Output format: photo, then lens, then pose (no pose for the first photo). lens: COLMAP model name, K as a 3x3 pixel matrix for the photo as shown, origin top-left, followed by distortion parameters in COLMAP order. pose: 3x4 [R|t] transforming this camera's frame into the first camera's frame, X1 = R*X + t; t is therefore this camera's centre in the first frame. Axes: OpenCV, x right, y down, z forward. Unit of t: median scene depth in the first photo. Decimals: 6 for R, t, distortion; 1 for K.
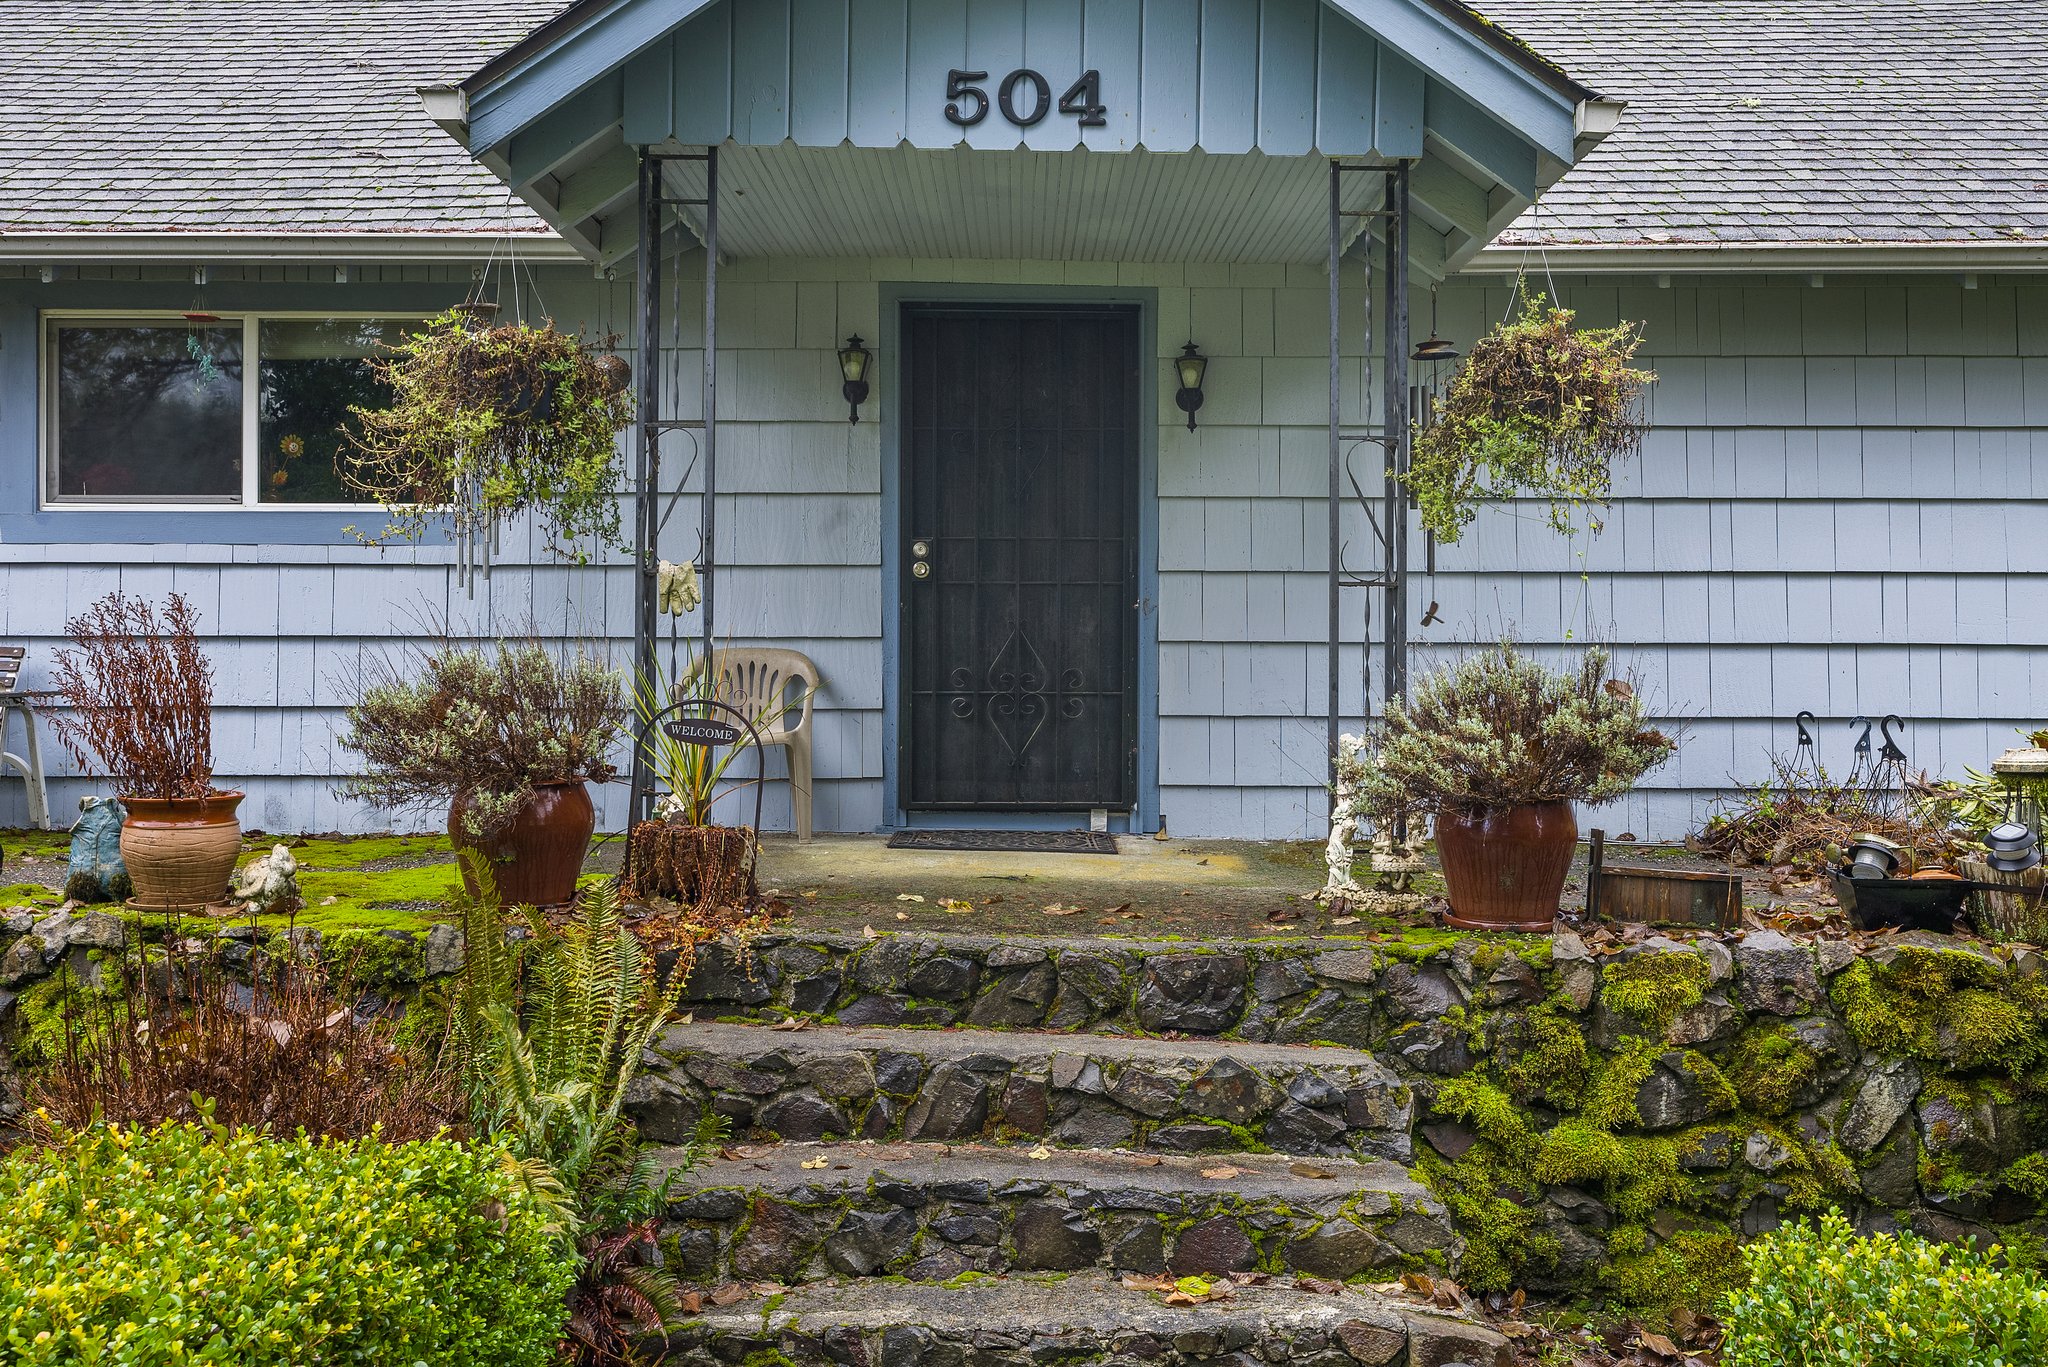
lens RADIAL K [[1831.1, 0, 1024.0], [0, 1831.1, 685.6], [0, 0, 1]] dist [0.009395, 0.003738]
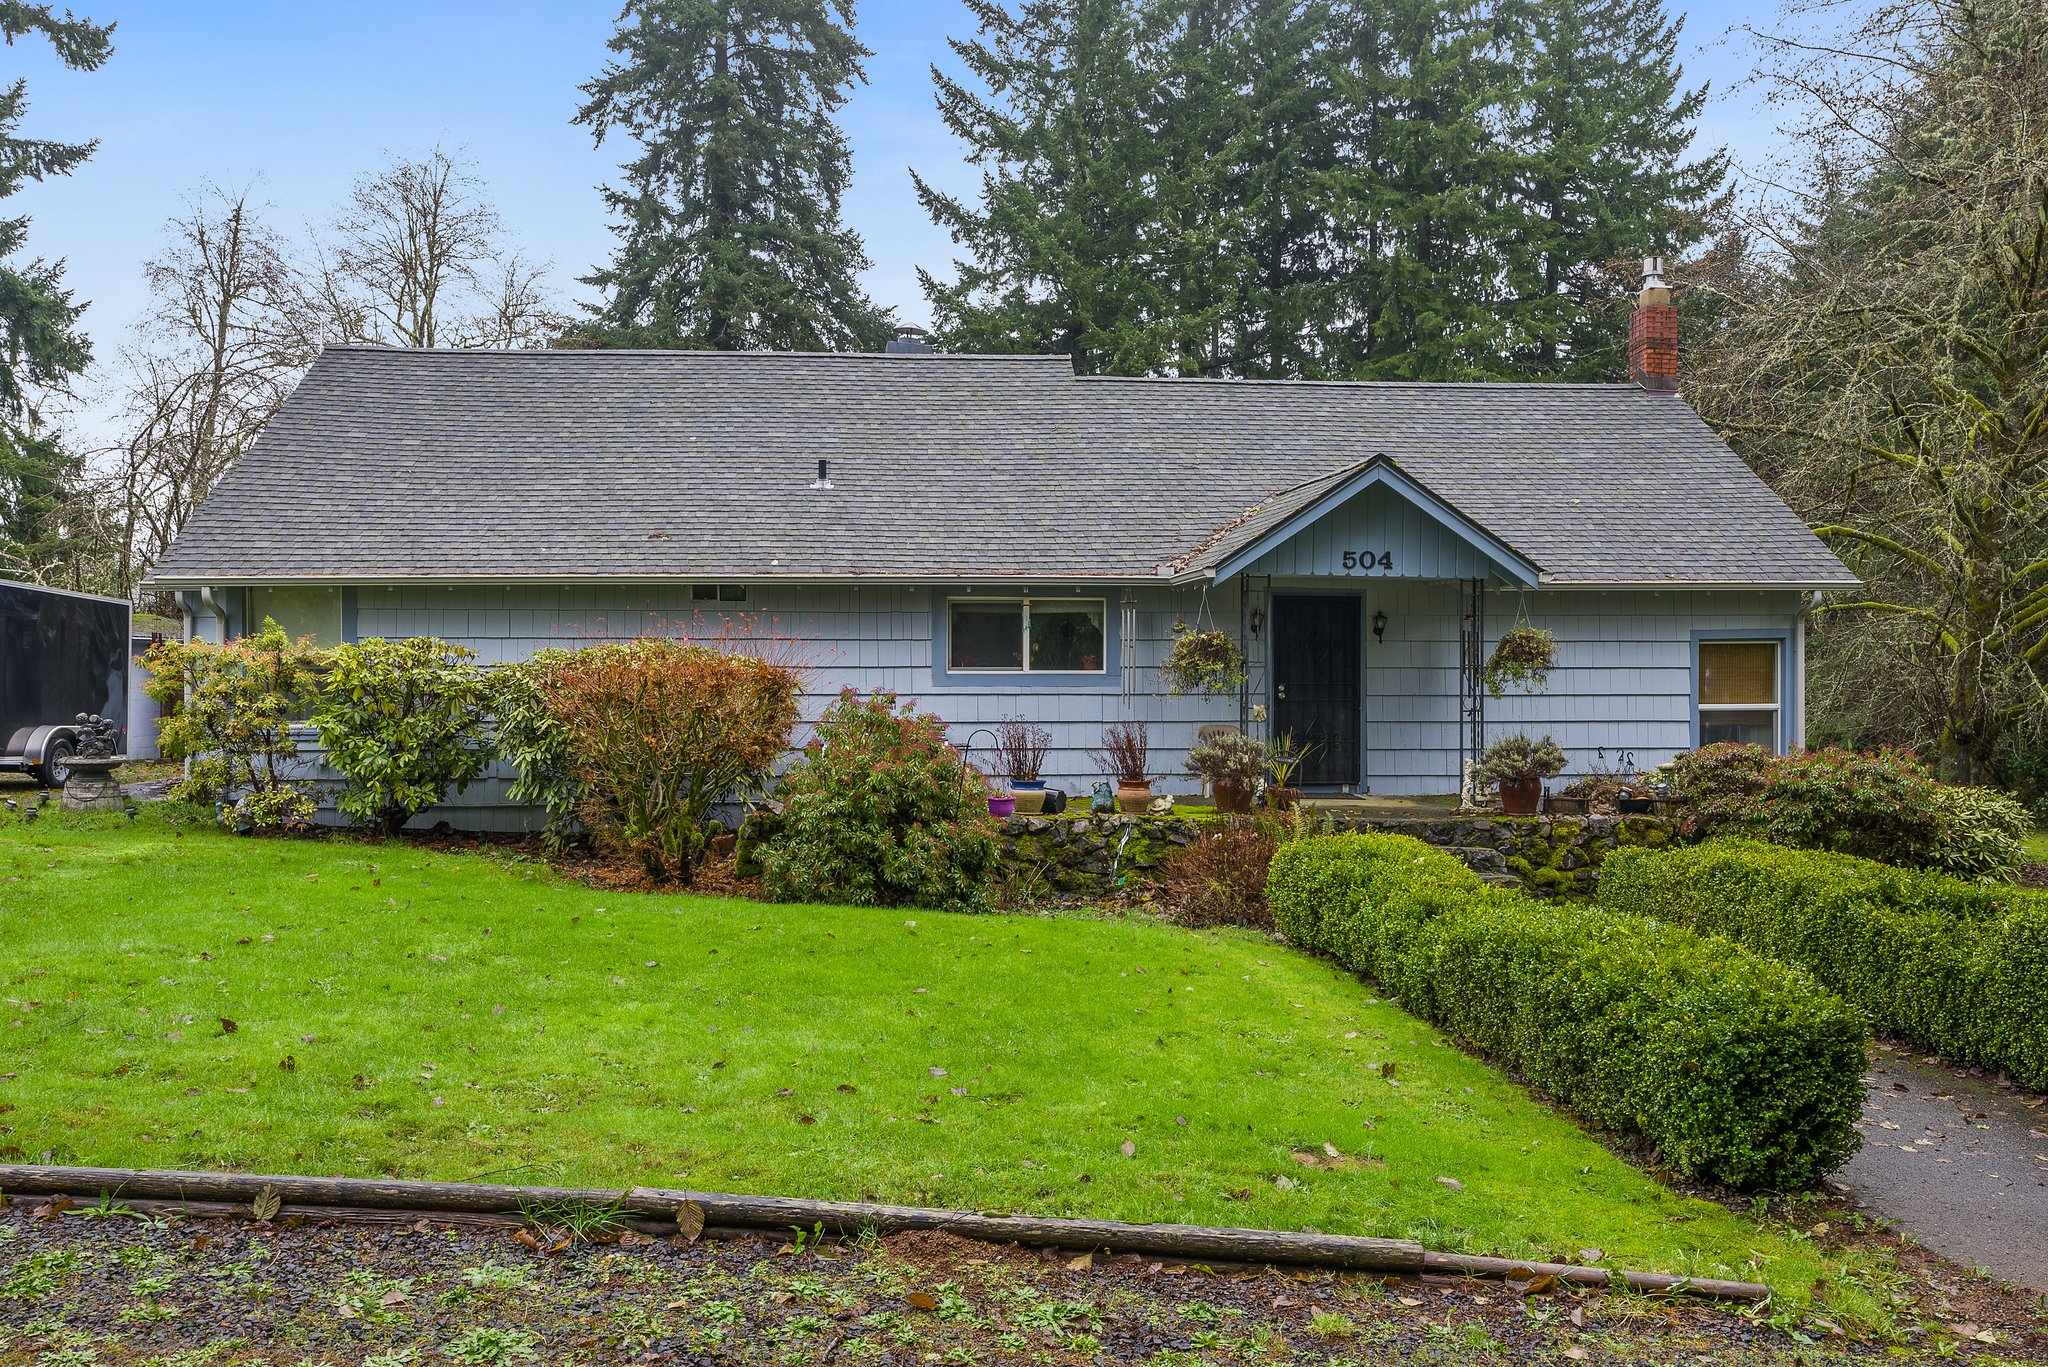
lens RADIAL K [[1688.7, 0, 1022.6], [0, 1688.7, 680.0], [0, 0, 1]] dist [0.008480, 0.000392]
pose [[0.995647, -0.004363, 0.093098, -0.926449], [0.004741, 0.999981, -0.003838, -0.109276], [-0.093080, 0.004263, 0.995650, -1.988340]]
